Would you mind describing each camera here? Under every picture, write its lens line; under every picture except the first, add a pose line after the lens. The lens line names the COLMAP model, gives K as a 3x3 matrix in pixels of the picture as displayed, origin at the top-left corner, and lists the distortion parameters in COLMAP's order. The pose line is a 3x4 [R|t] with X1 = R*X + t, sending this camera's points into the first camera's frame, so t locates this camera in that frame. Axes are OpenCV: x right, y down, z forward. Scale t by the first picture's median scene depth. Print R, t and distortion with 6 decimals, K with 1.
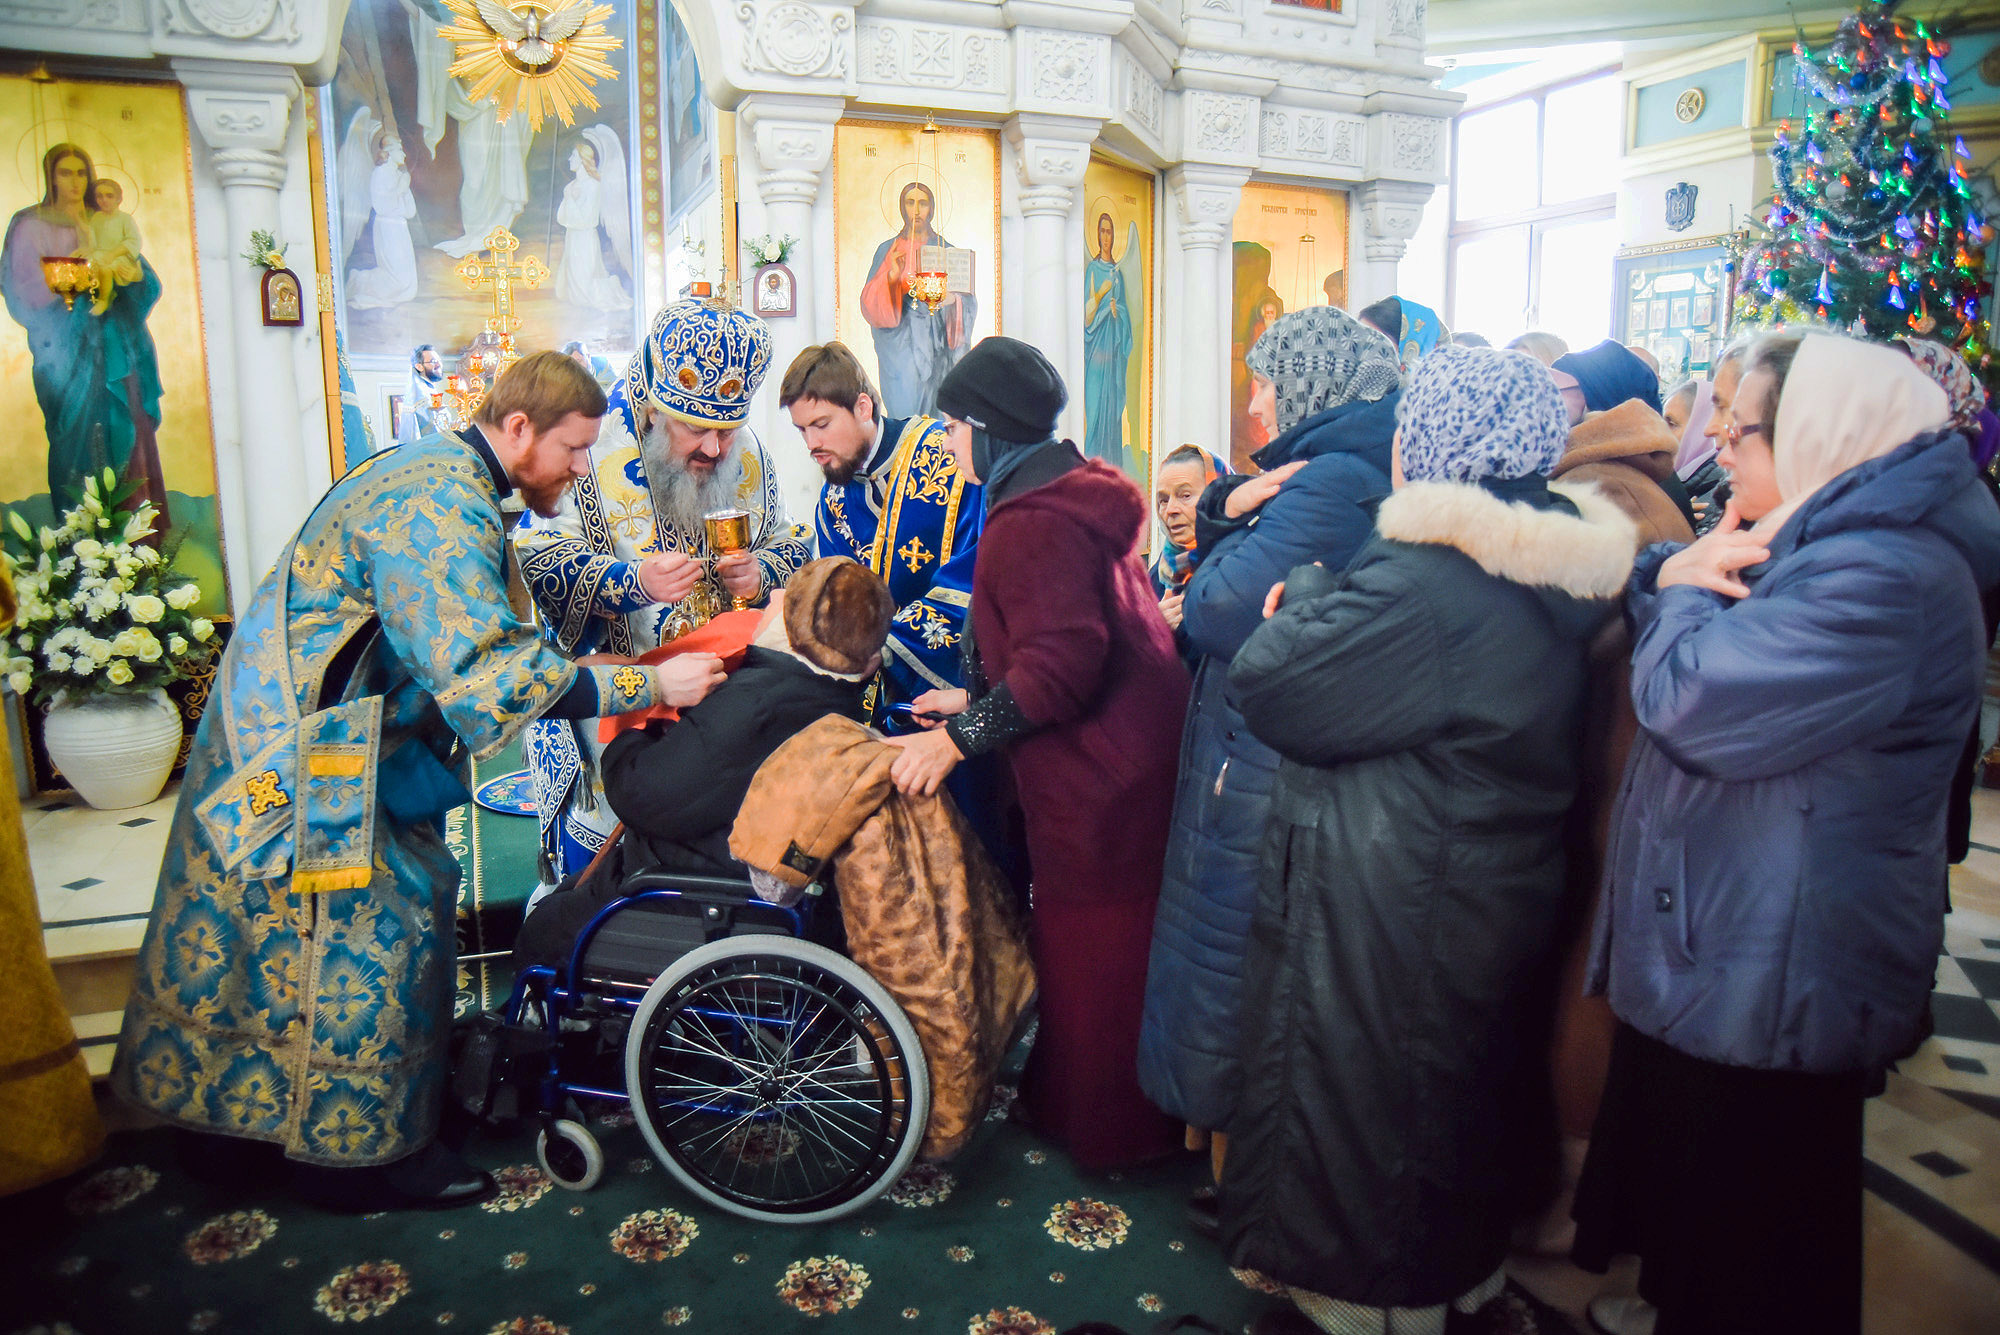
lens RADIAL K [[1312.9, 0, 1003.4], [0, 1312.9, 668.8], [0, 0, 1]] dist [-0.141167, 0.080743]
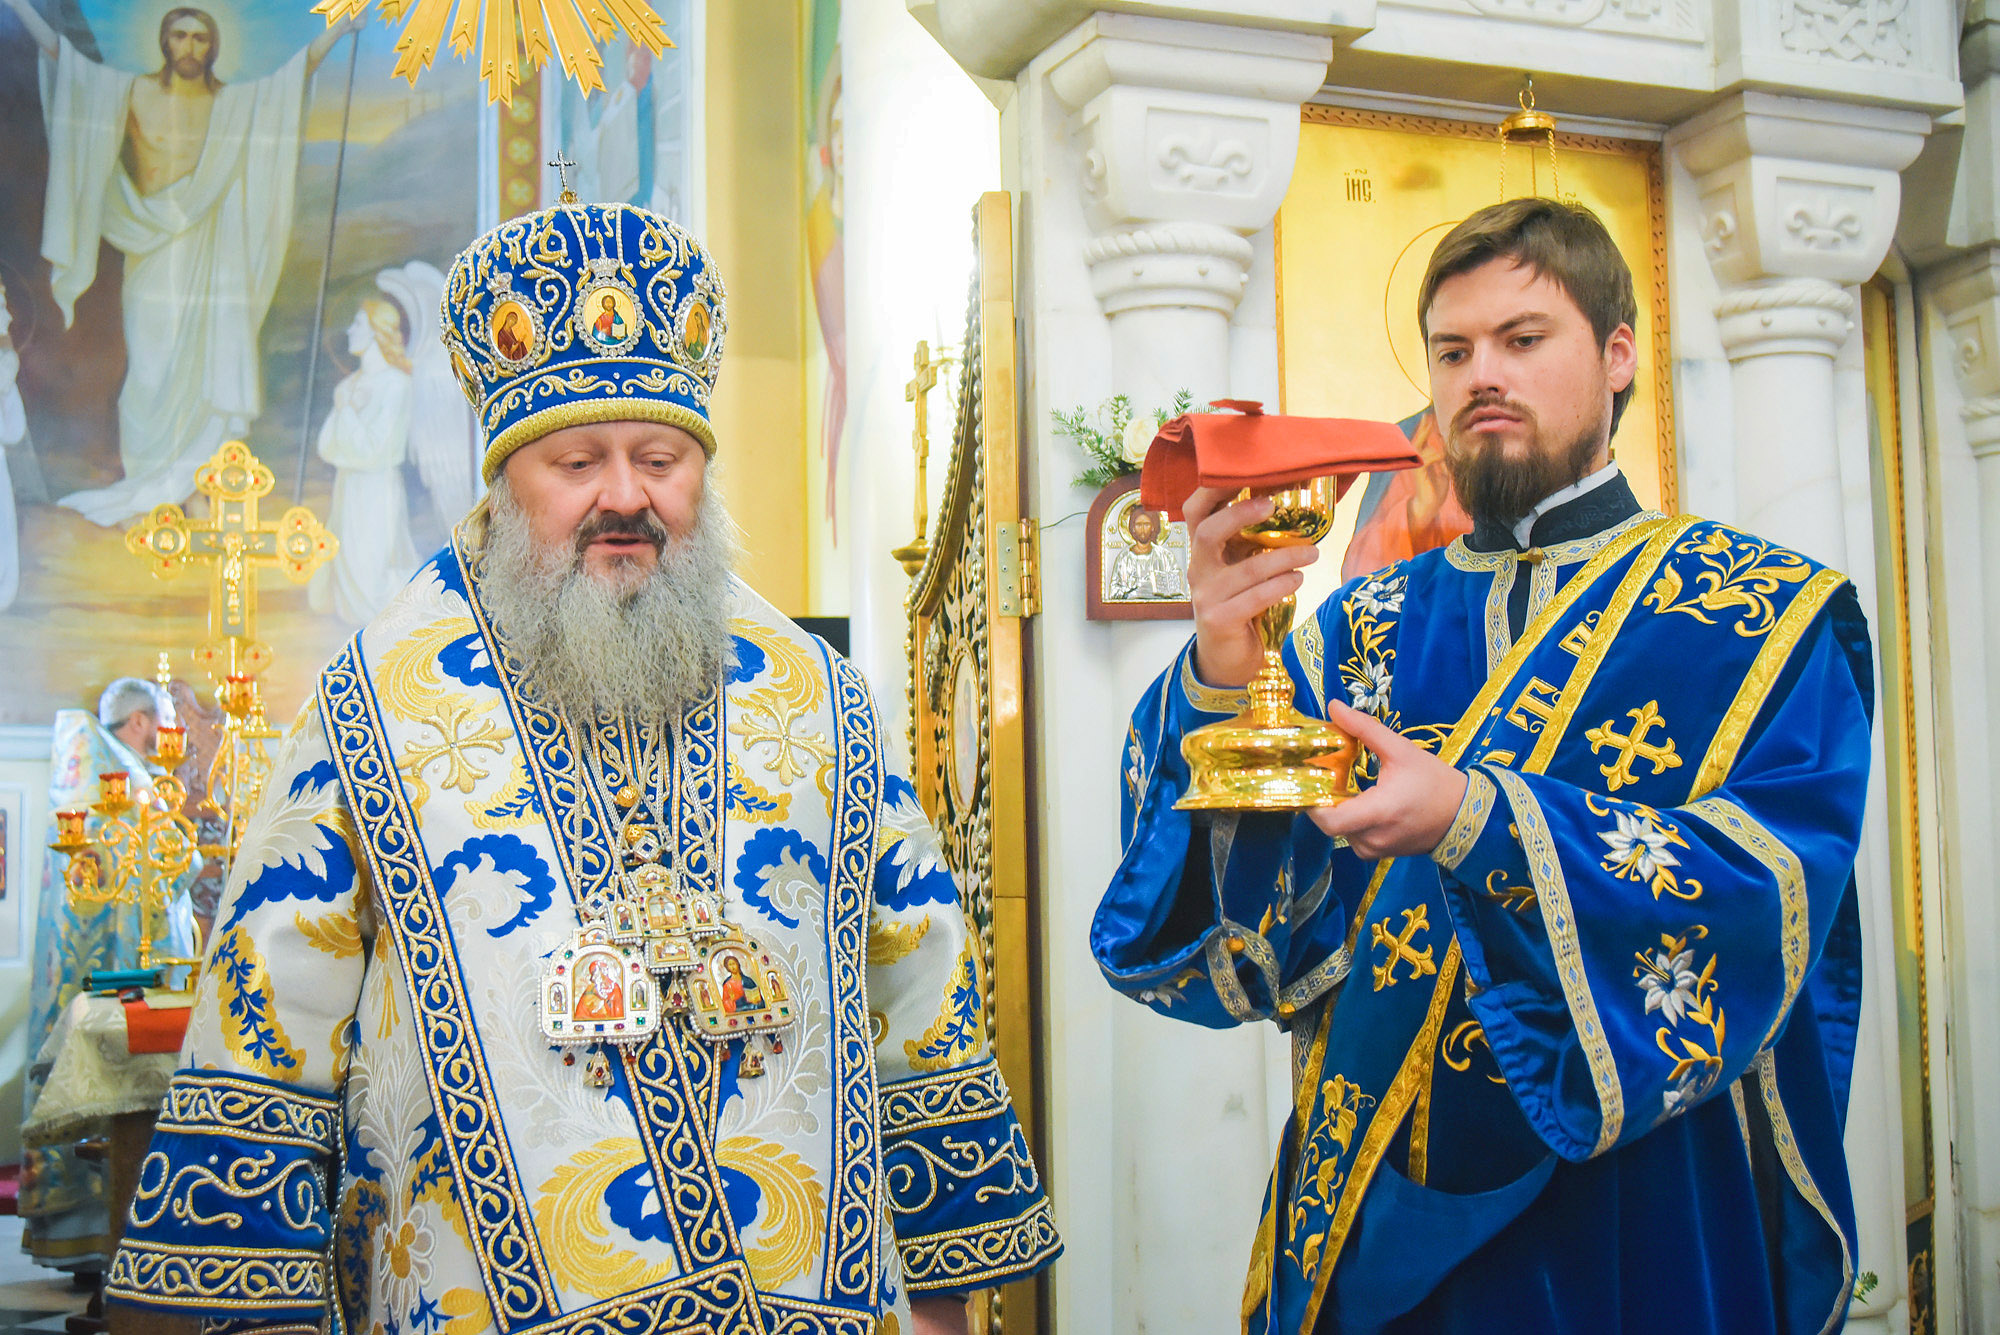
lens RADIAL K [[2391.8, 0, 1020.3], [0, 2391.8, 680.8], [0, 0, 1]] dist [-0.051844, 0.000000]
pose [[0.999867, -0.016260, -0.001133, -0.205161], [0.015454, 0.967813, -0.251196, -0.088476], [0.005181, 0.251145, 0.967936, 0.357941]]
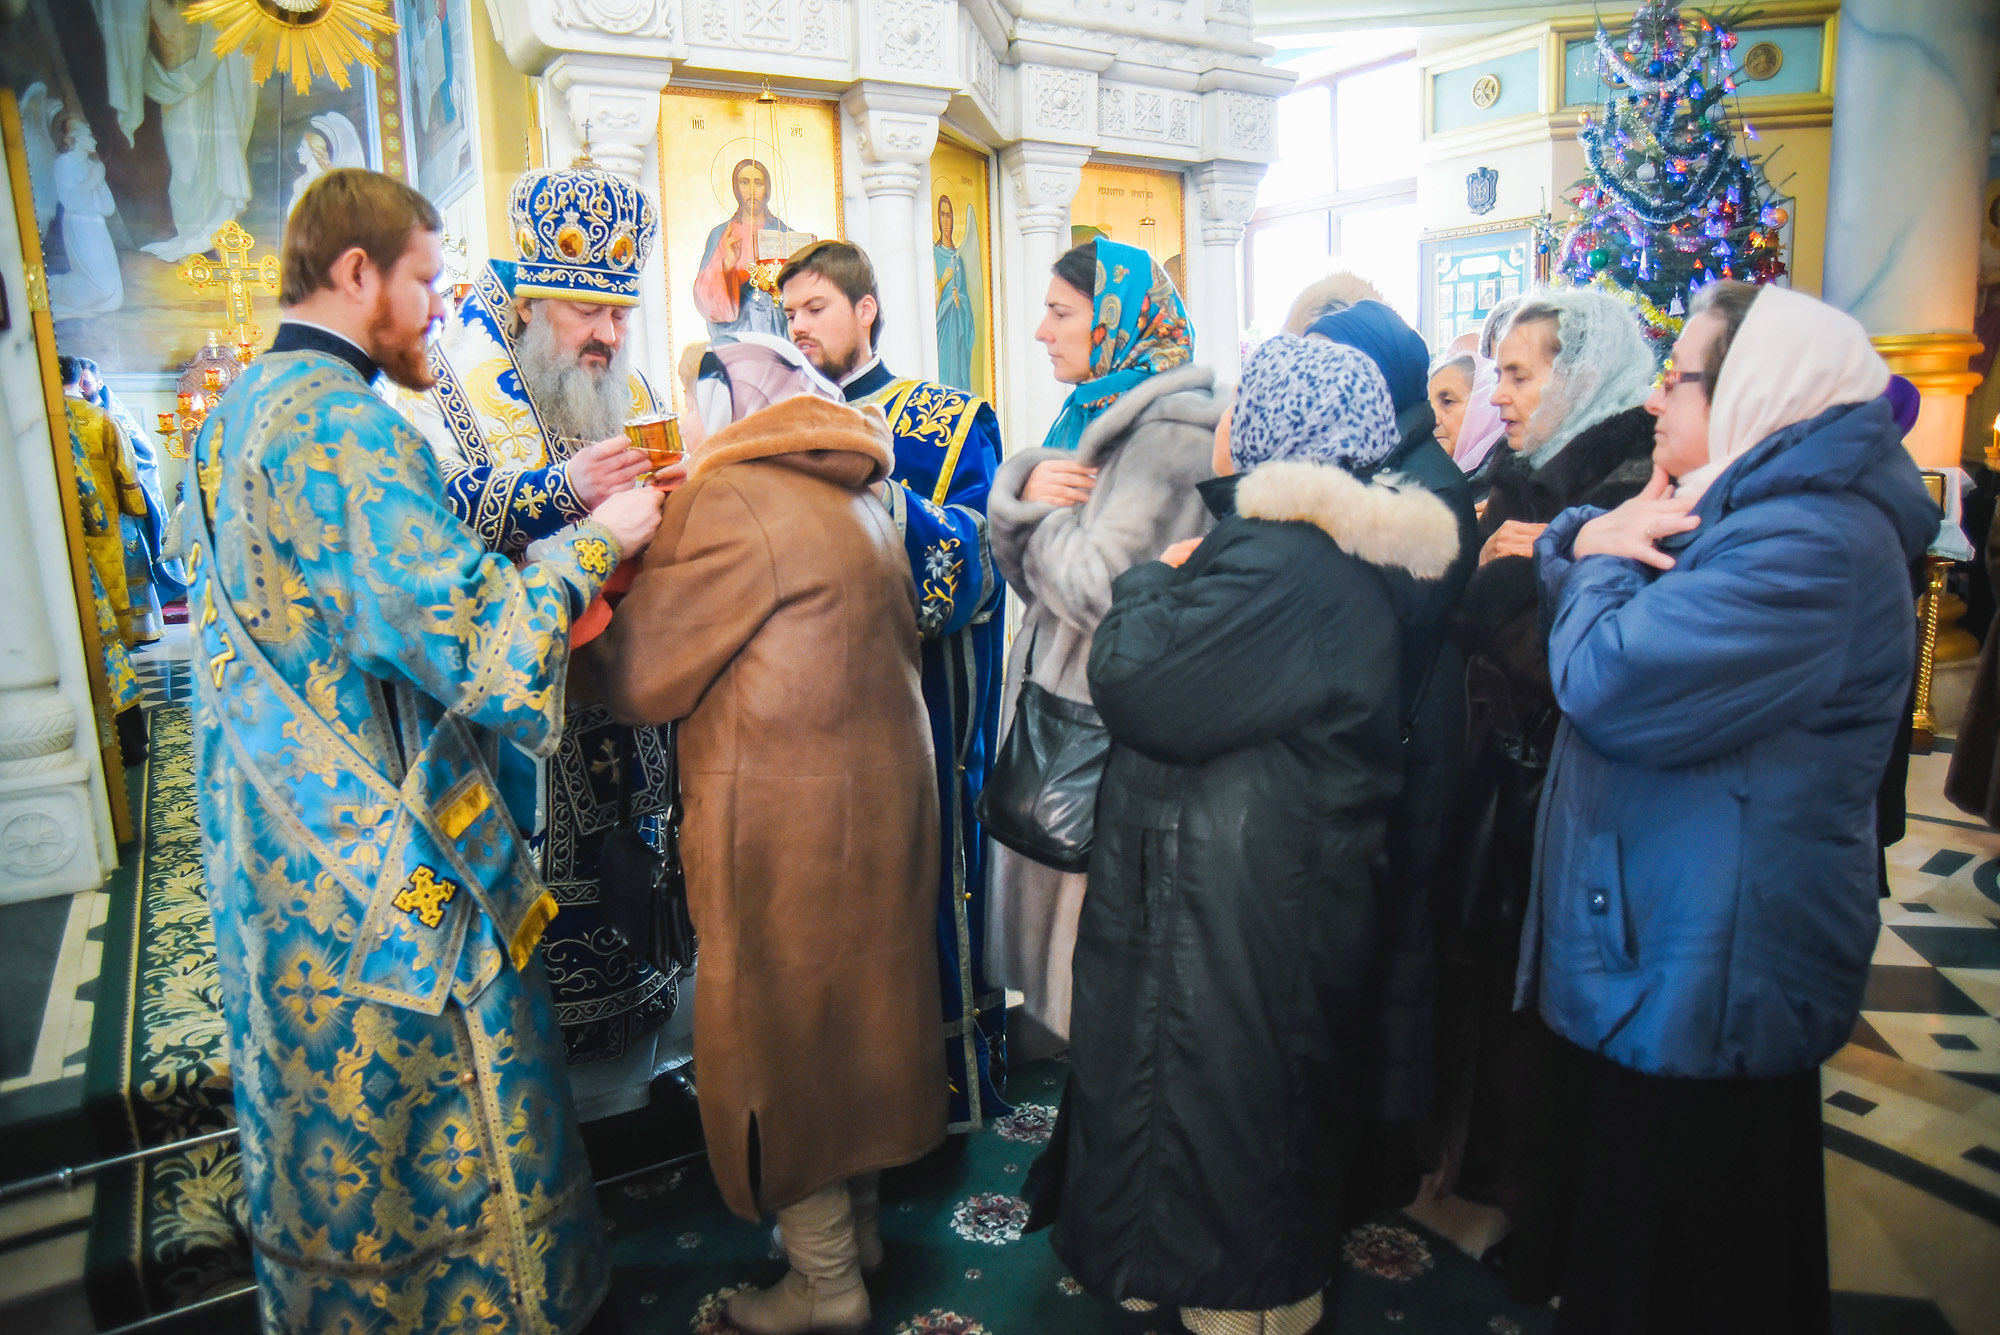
lens RADIAL K [[1312.9, 0, 1013.8], [0, 1312.9, 670.9], [0, 0, 1]] dist [-0.141167, 0.080743]
pose [[0.980550, -0.063933, 0.185567, -0.077189], [0.063783, 0.997941, 0.006785, -0.017085], [-0.185619, 0.005183, 0.982608, 0.095277]]
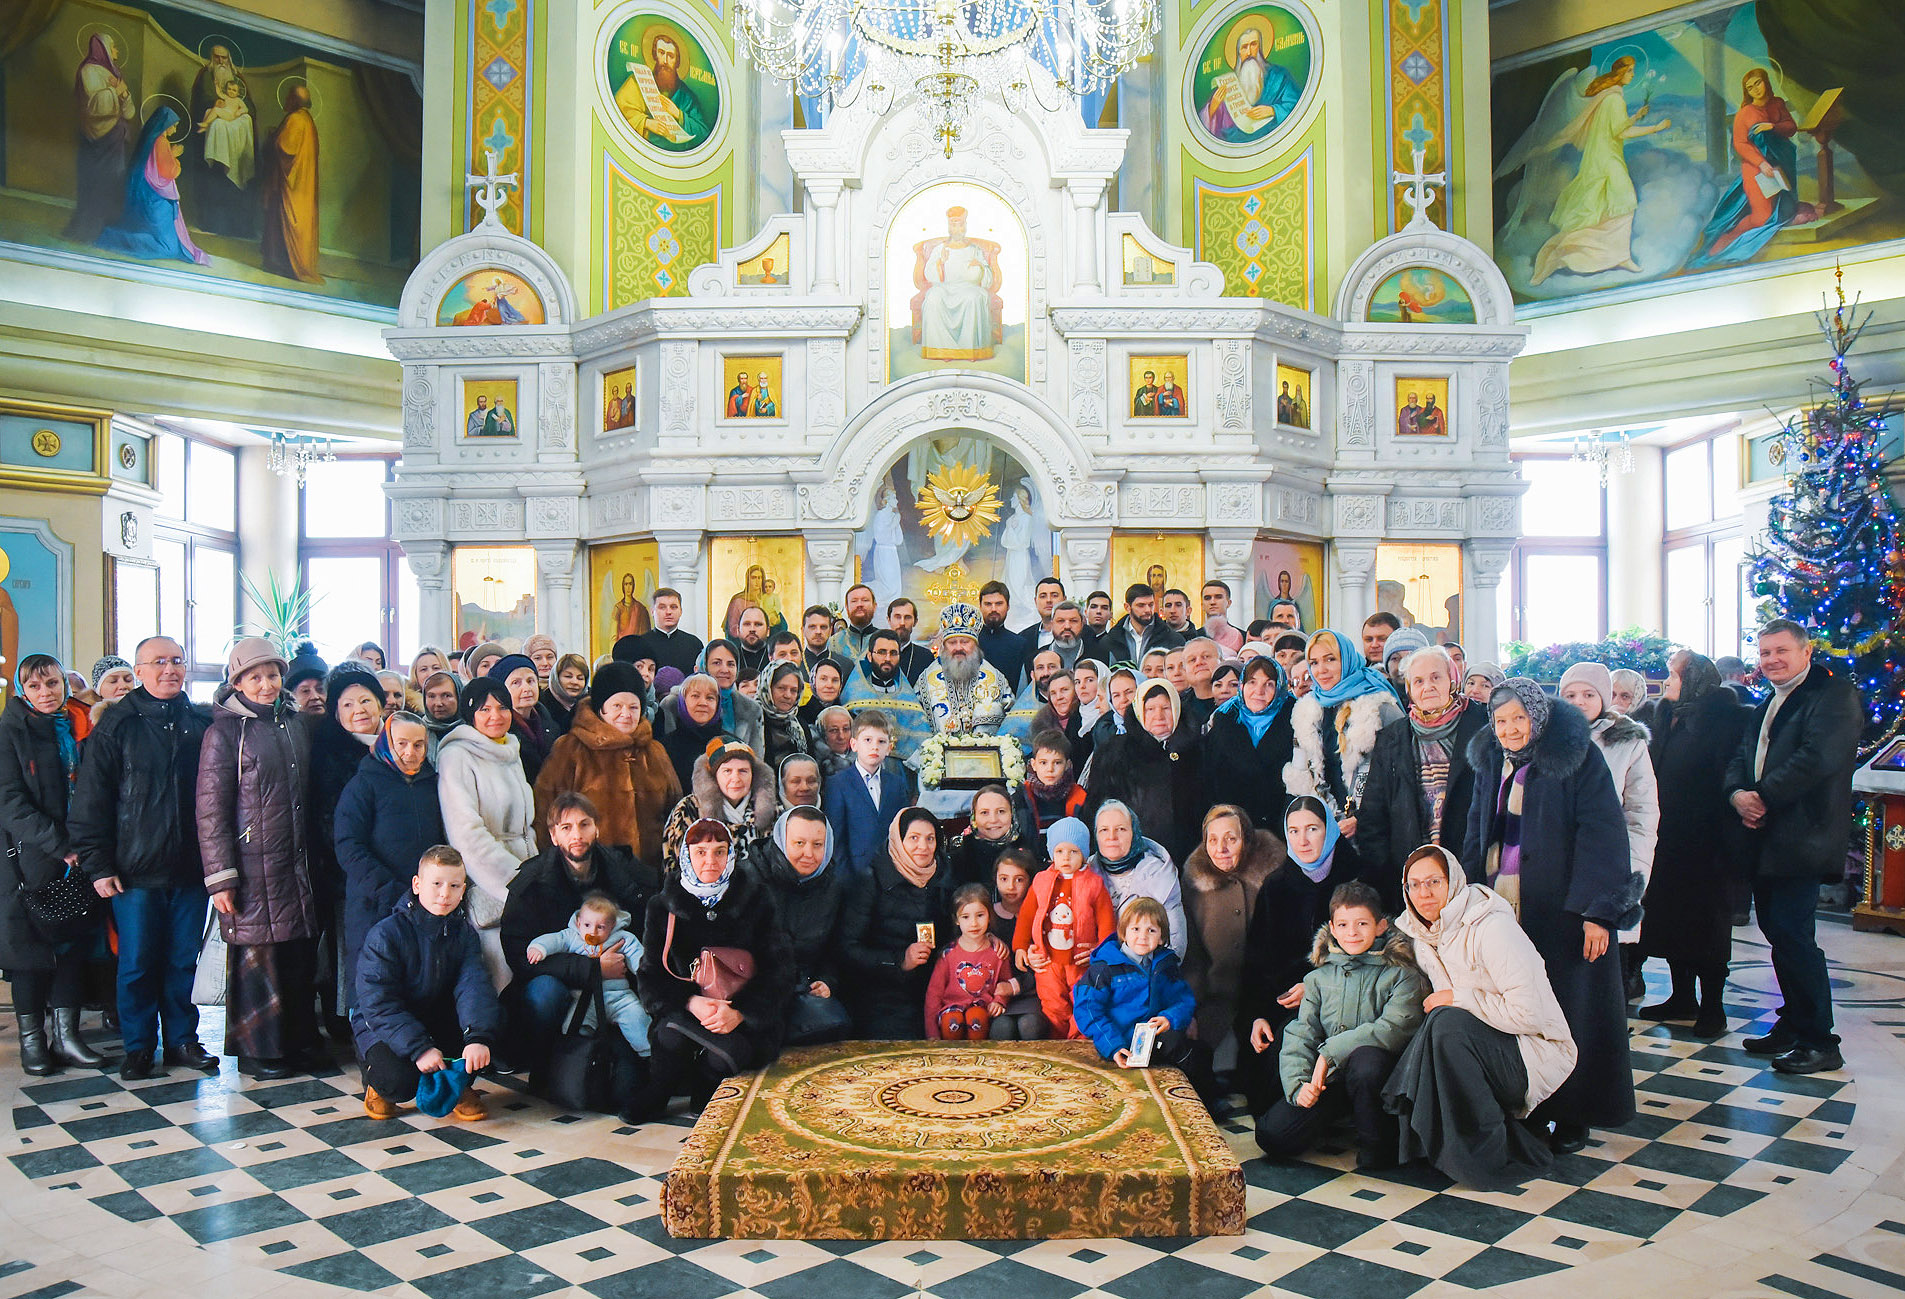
lens RADIAL K [[1435.6, 0, 990.1], [0, 1435.6, 682.3], [0, 0, 1]] dist [-0.114833, 0.013212]
pose [[0.936520, -0.001675, -0.350610, 0.438484], [-0.065848, 0.981354, -0.180576, 0.178829], [0.344376, 0.192200, 0.918948, -0.959386]]
